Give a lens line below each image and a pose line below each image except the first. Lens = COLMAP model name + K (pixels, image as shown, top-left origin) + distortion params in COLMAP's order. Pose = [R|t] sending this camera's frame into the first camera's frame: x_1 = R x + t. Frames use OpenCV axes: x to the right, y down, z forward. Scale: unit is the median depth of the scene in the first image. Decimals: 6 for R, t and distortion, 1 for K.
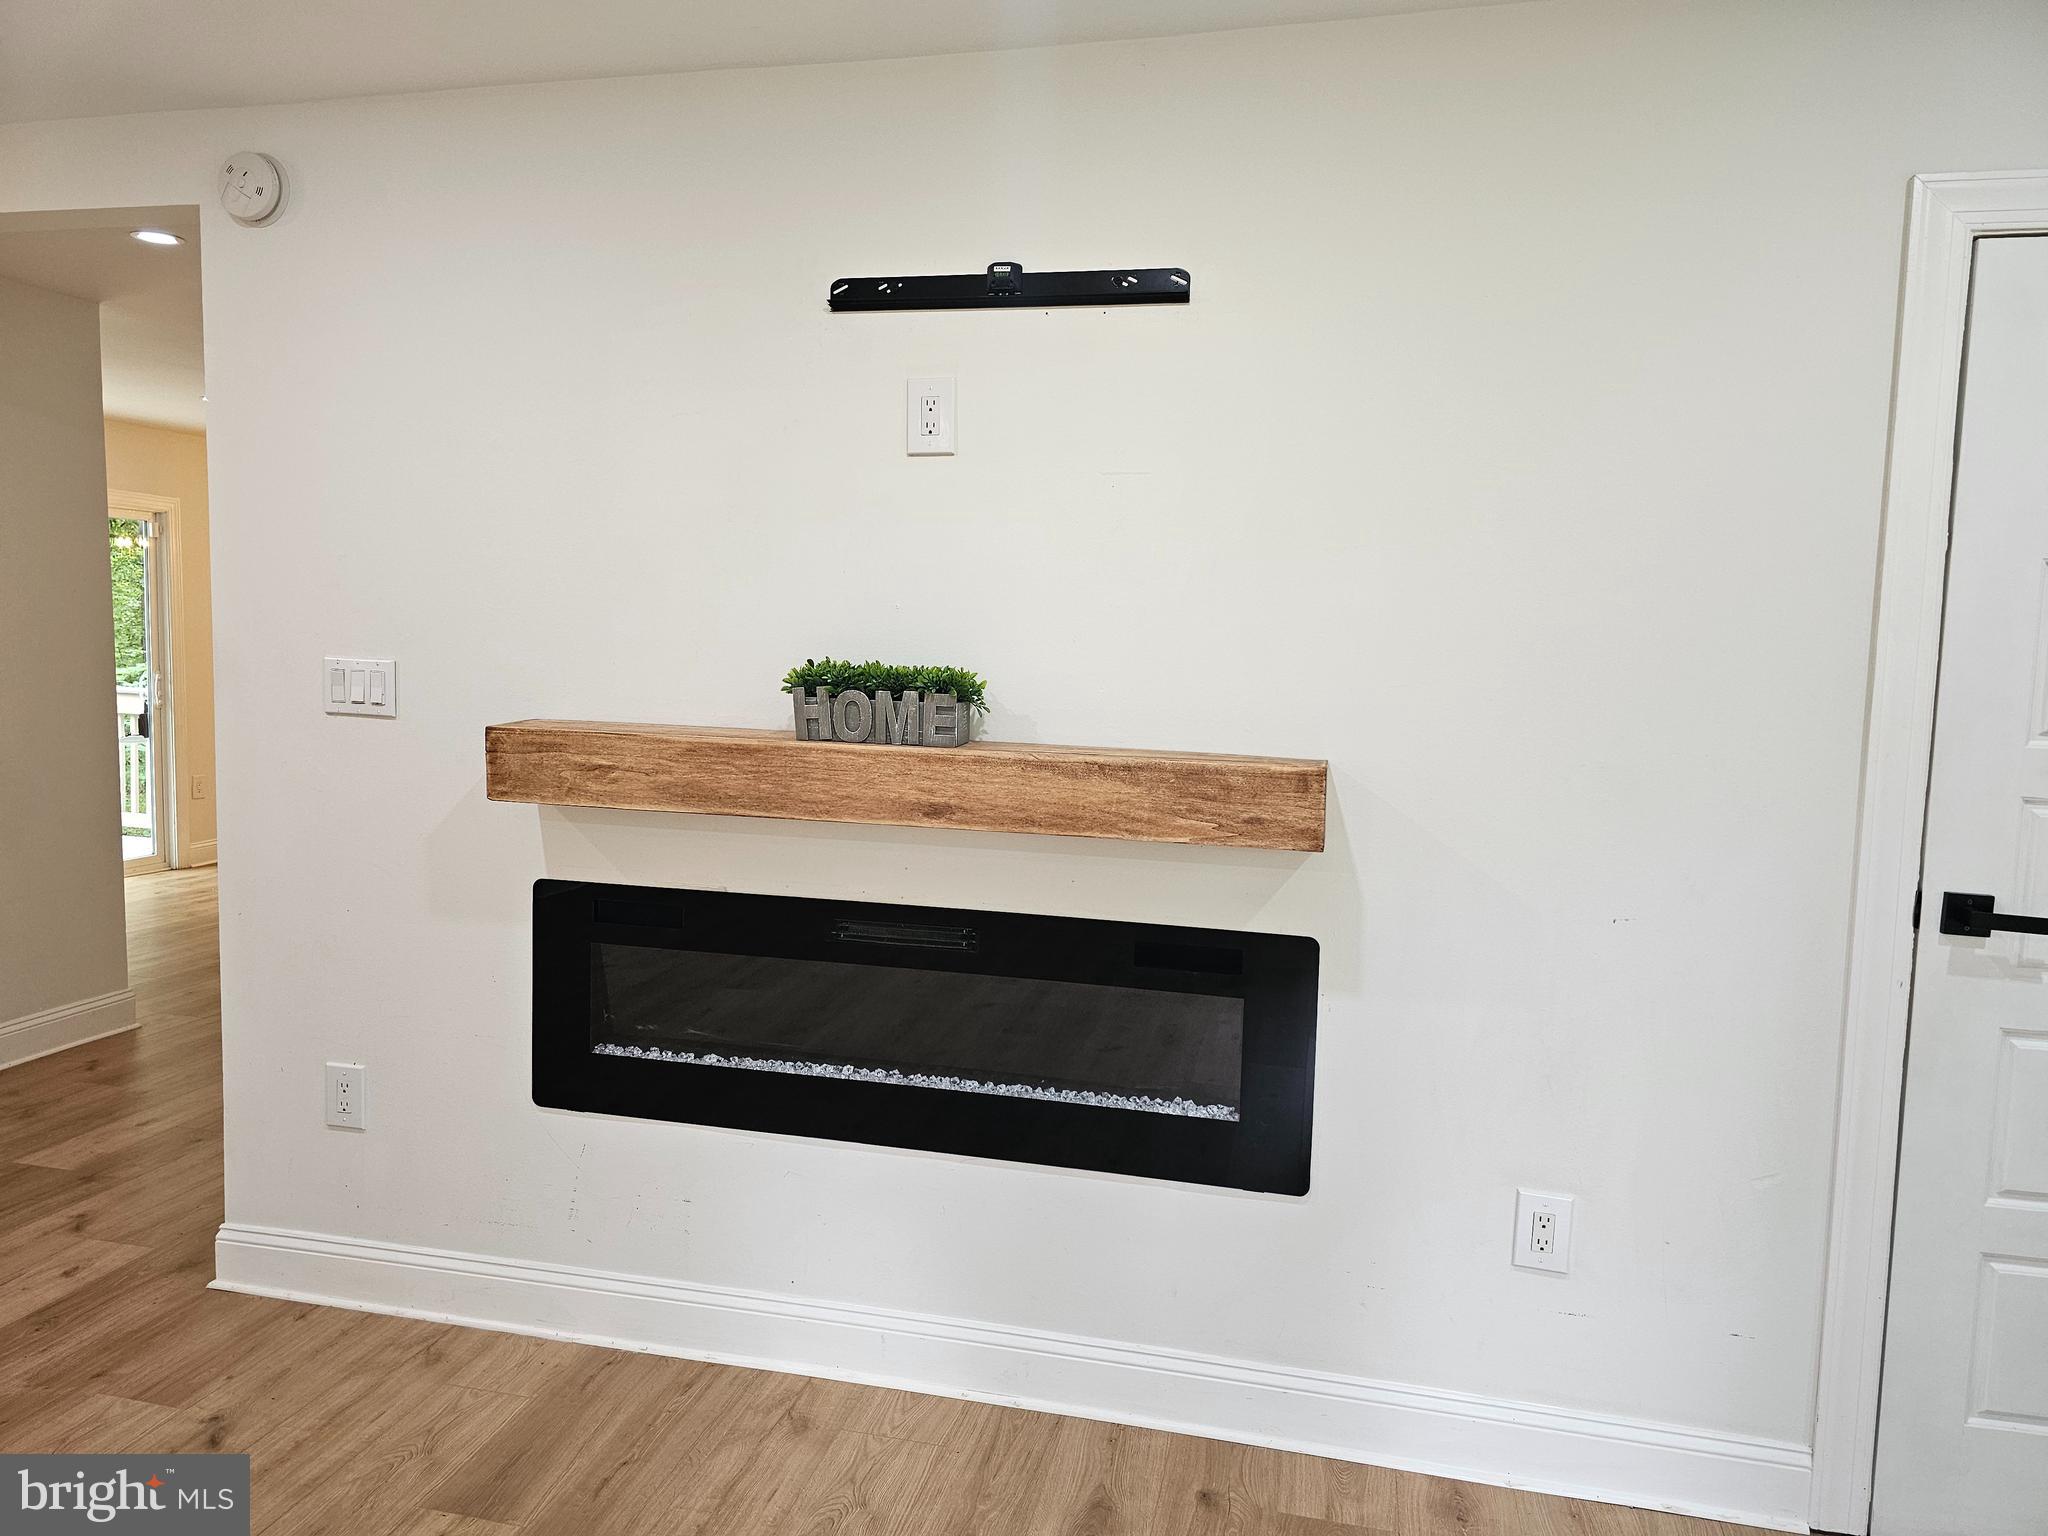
lens RADIAL K [[1354.1, 0, 1026.1], [0, 1354.1, 761.8], [0, 0, 1]] dist [0.074315, -0.072246]
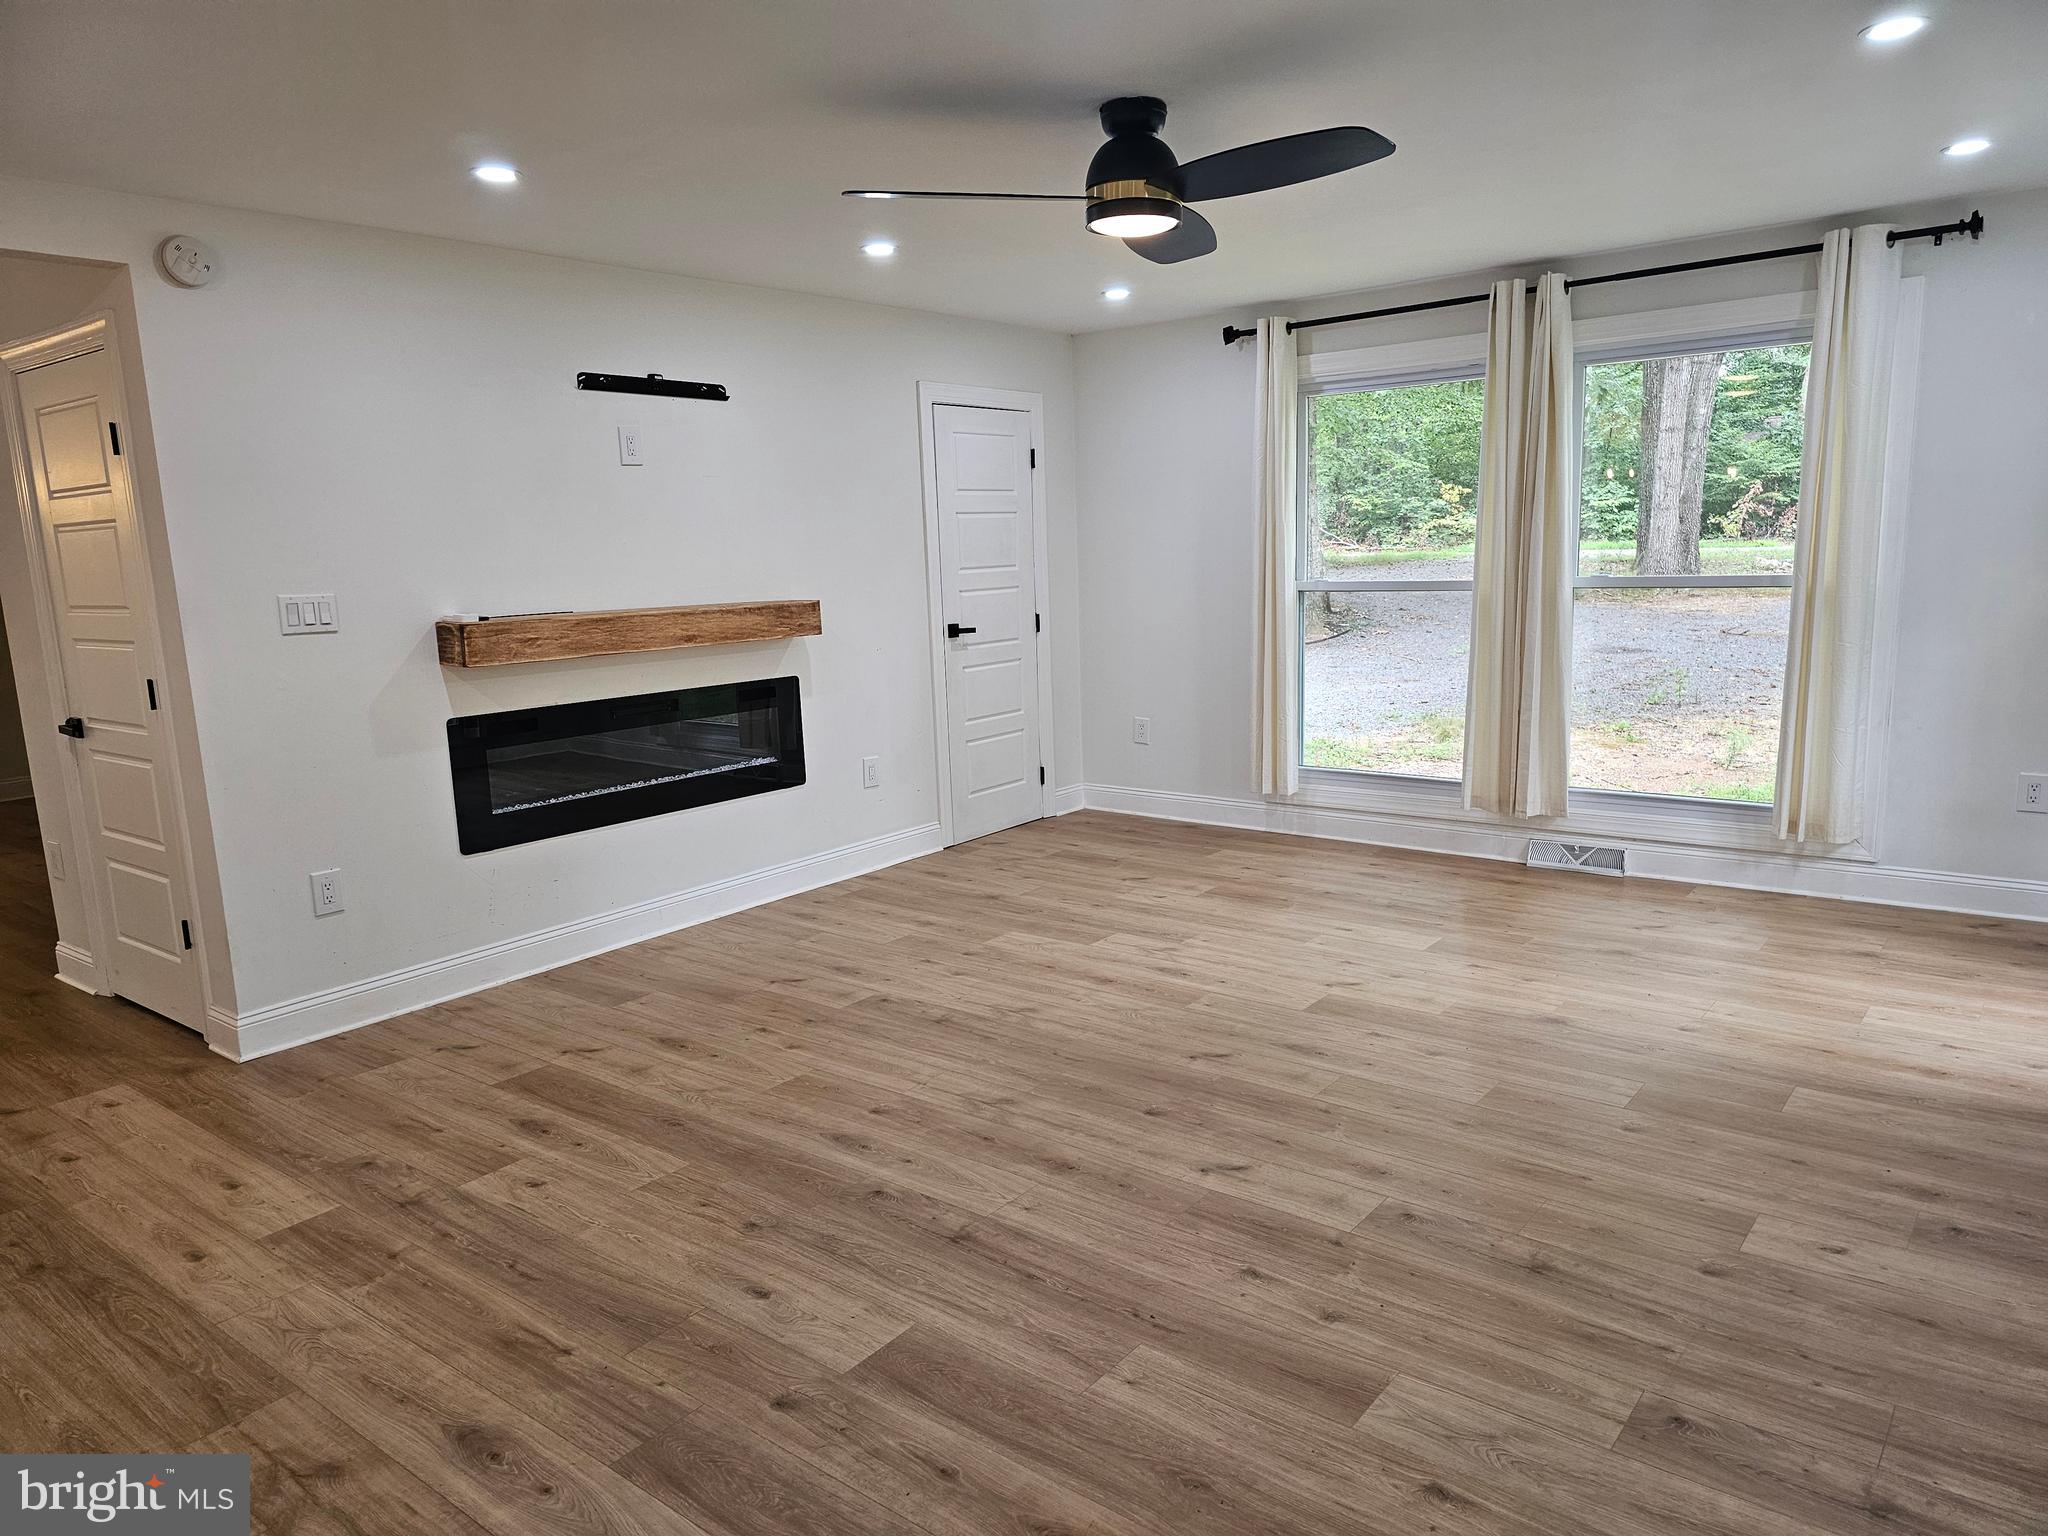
lens RADIAL K [[1376.2, 0, 1017.7], [0, 1376.2, 774.0], [0, 0, 1]] dist [0.079211, -0.093175]
pose [[0.424452, -0.193588, 0.884514, -1.732406], [0.123227, 0.980138, 0.155383, -0.028207], [-0.897026, 0.043044, 0.439877, -0.391003]]
